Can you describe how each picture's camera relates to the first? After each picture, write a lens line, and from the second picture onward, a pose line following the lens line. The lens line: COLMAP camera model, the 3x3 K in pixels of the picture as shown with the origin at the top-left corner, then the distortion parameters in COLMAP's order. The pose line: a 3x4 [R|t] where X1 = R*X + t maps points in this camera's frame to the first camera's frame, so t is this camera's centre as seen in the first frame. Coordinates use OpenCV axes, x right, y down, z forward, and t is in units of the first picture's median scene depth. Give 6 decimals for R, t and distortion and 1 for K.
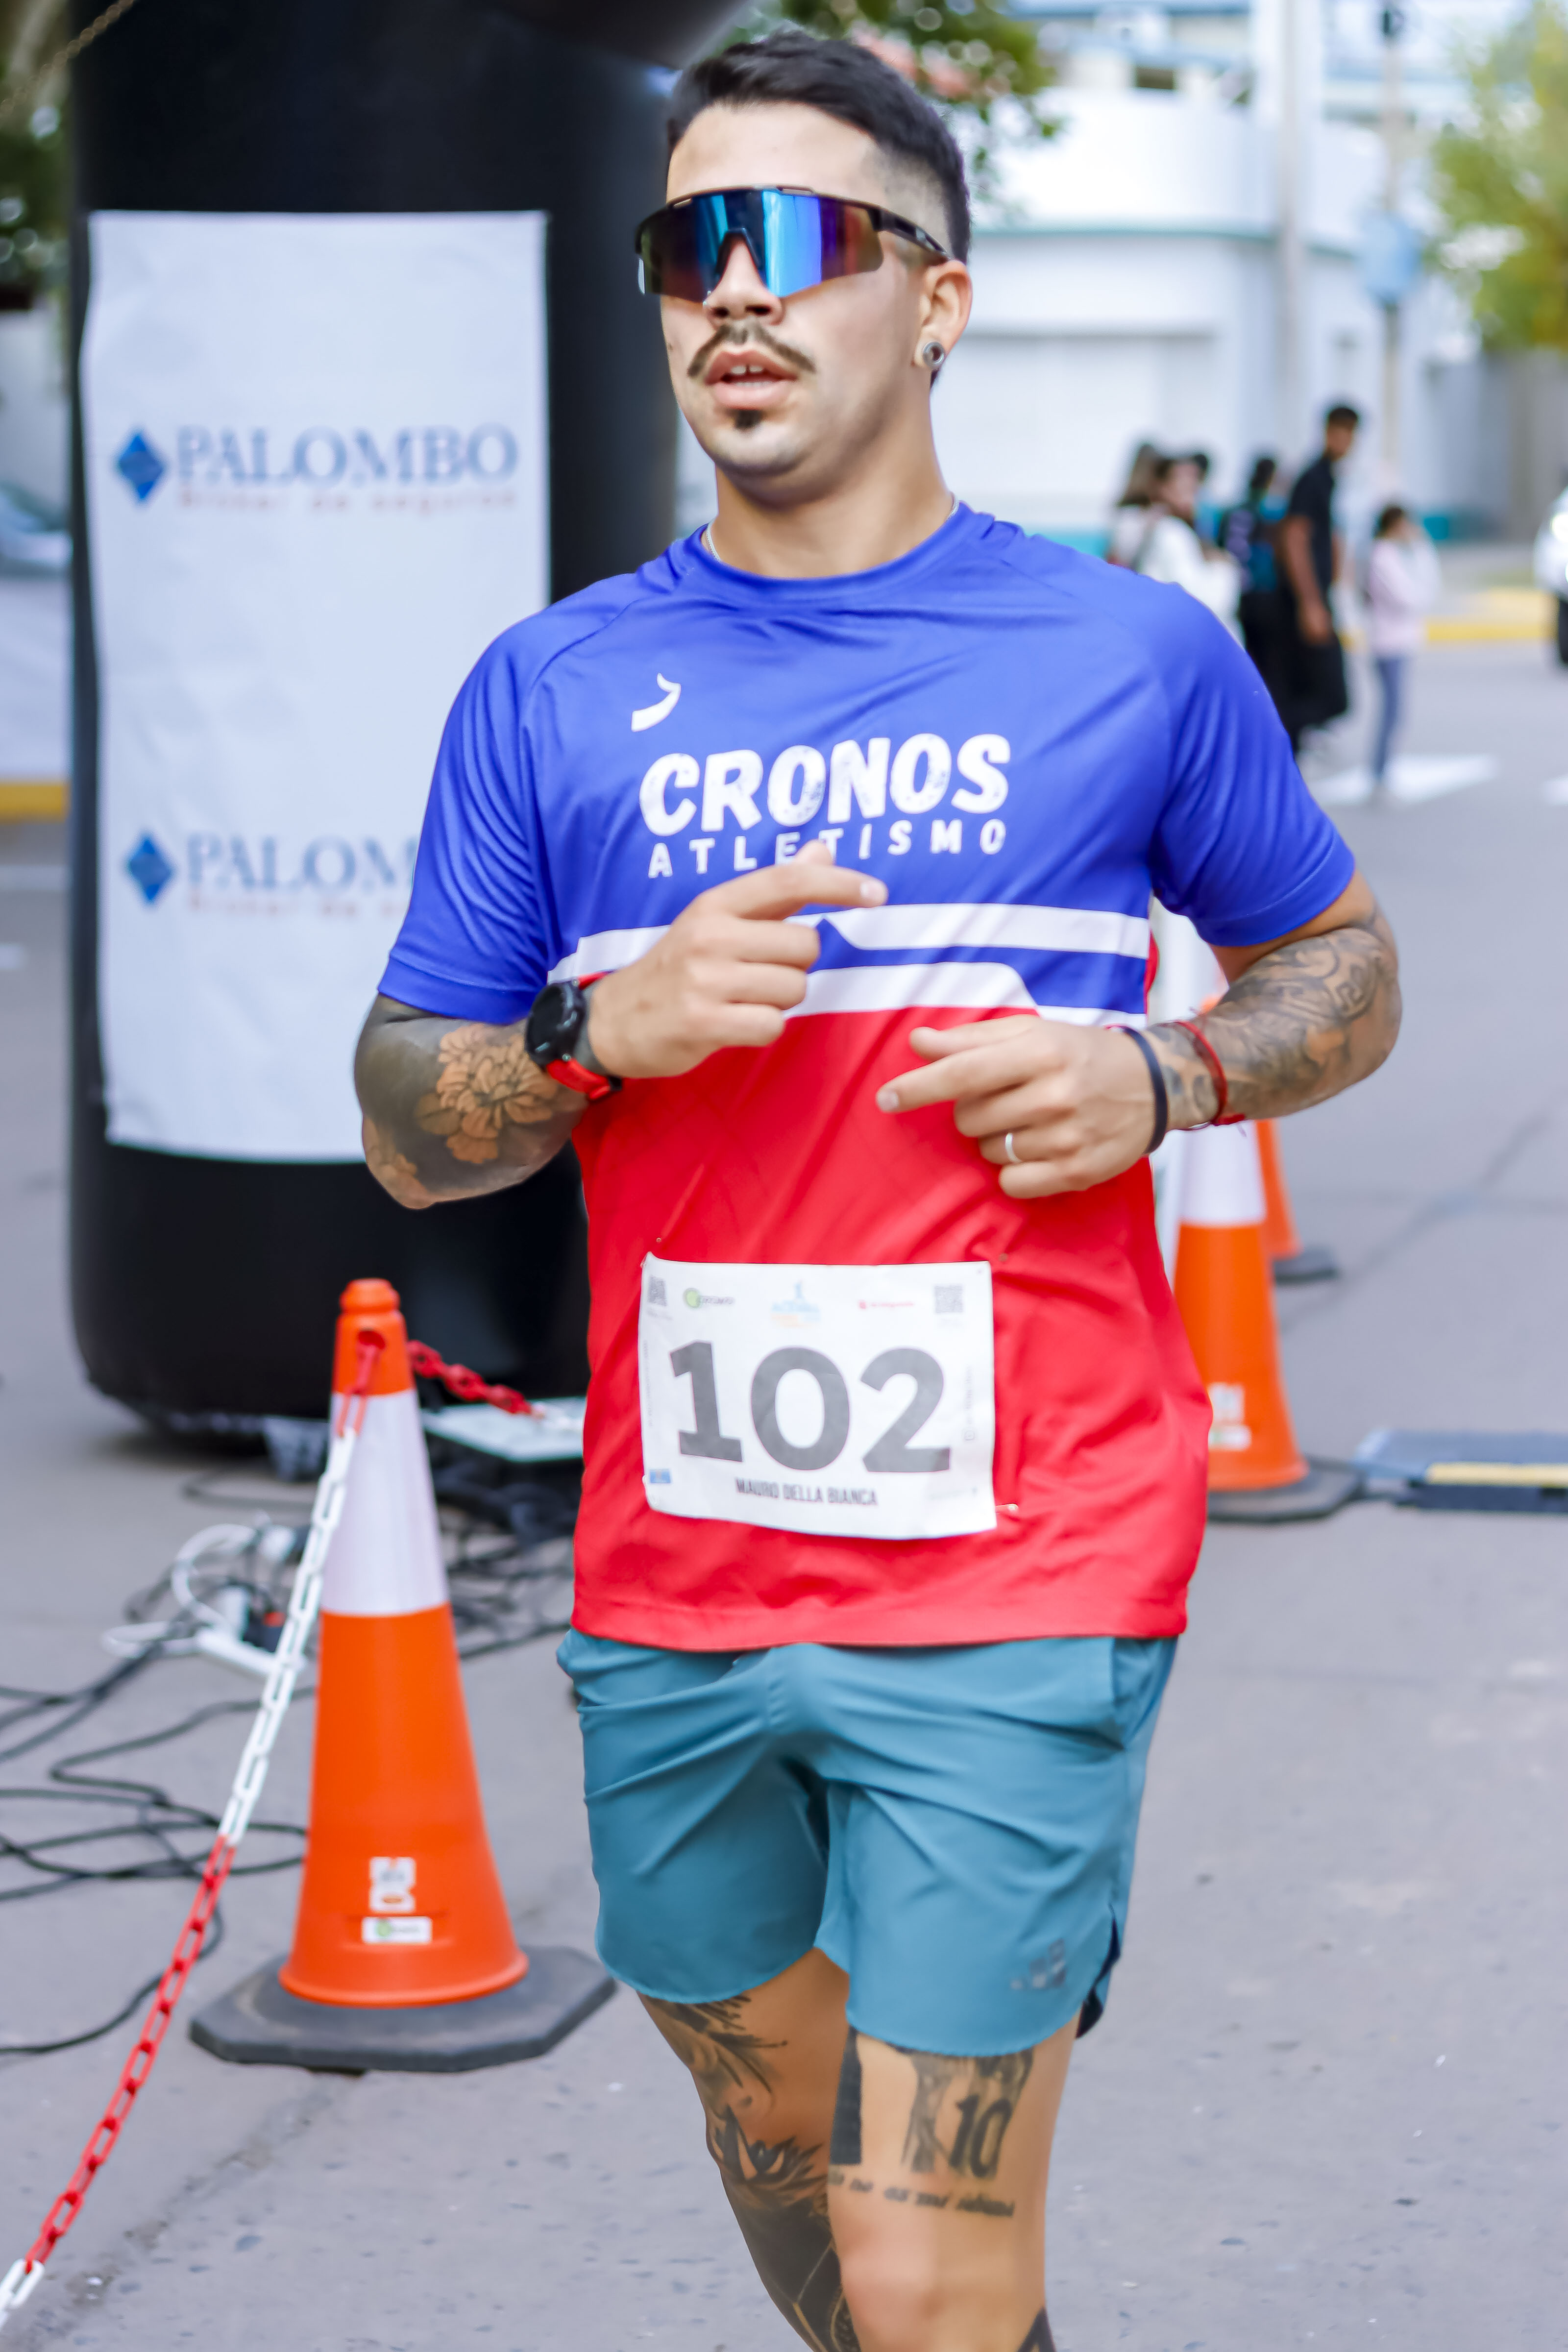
lens RADIAL K [[5274.4, 0, 777.8], [0, 5274.4, 1224.0], [0, 0, 1]] dist [-0.007933, 0.000000]
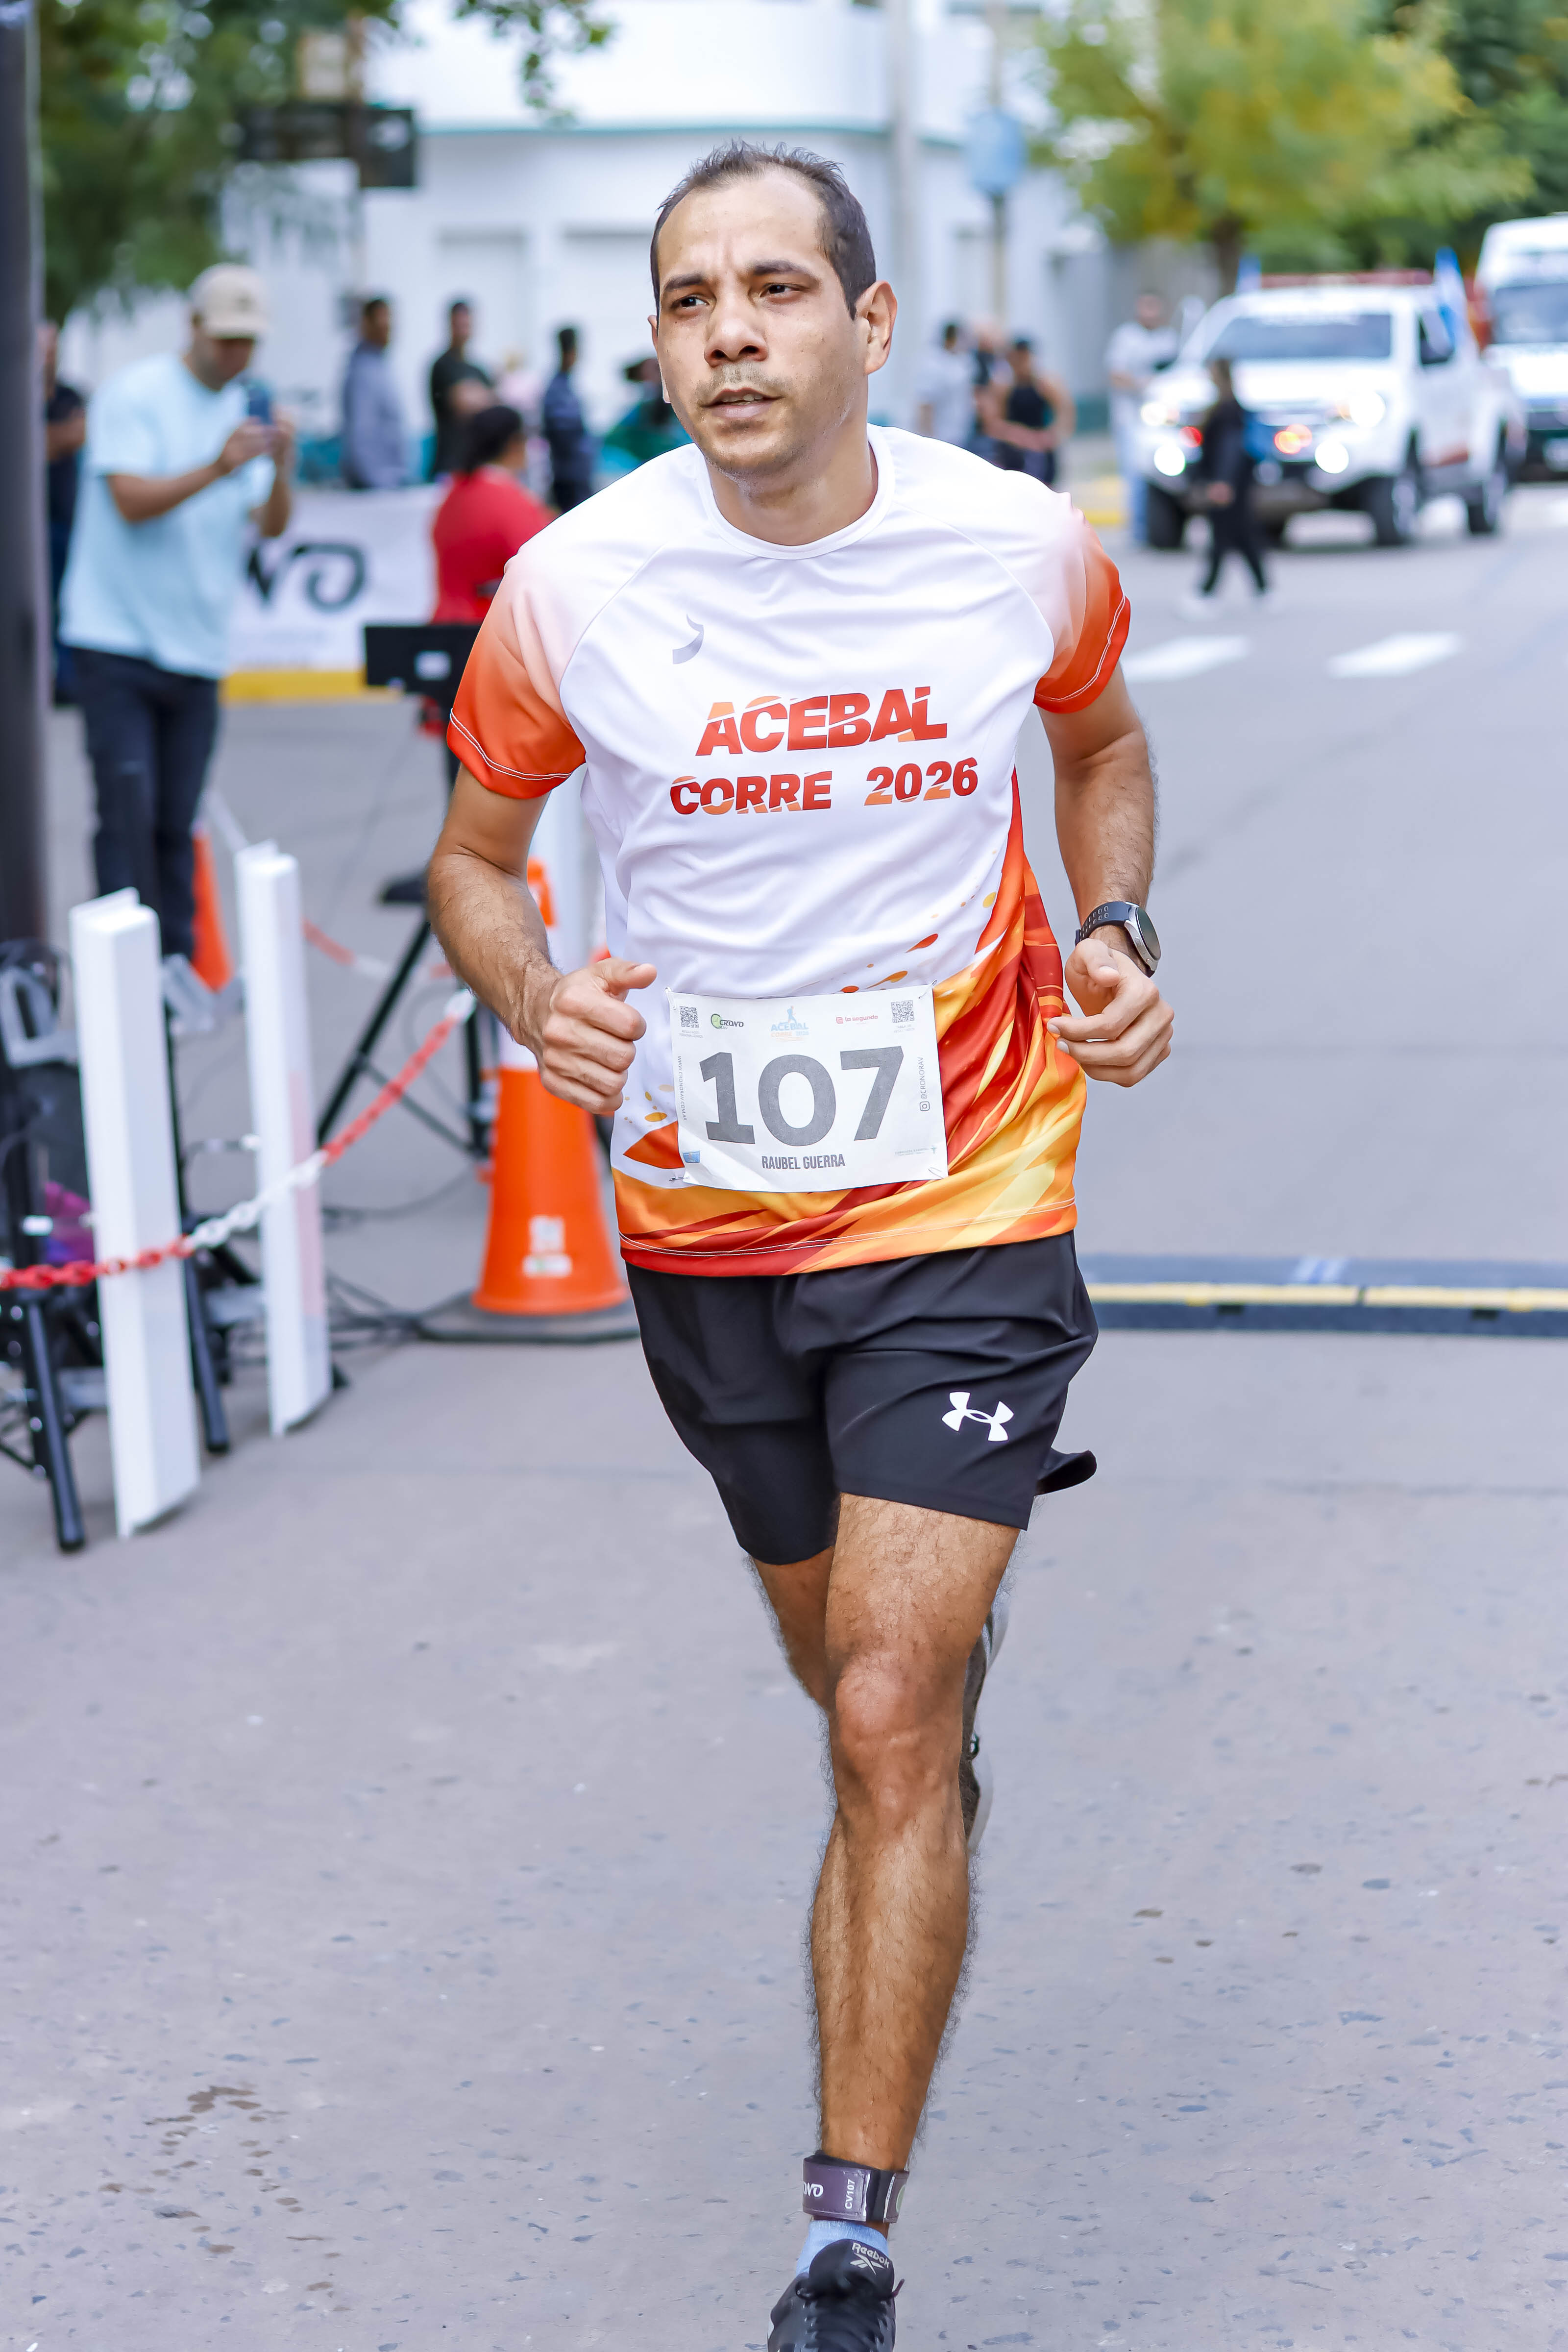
lens RADIAL K [[5274.4, 0, 769.9], [0, 5274.4, 1167.5], [0, 0, 1]] dist [-0.007933, 0.000000]
pose [[0.998147, -0.026614, 0.054717, 0.107839], [0.026153, 0.999616, 0.009132, 0.017656], [-0.054939, -0.007684, 0.998460, -0.119430]]
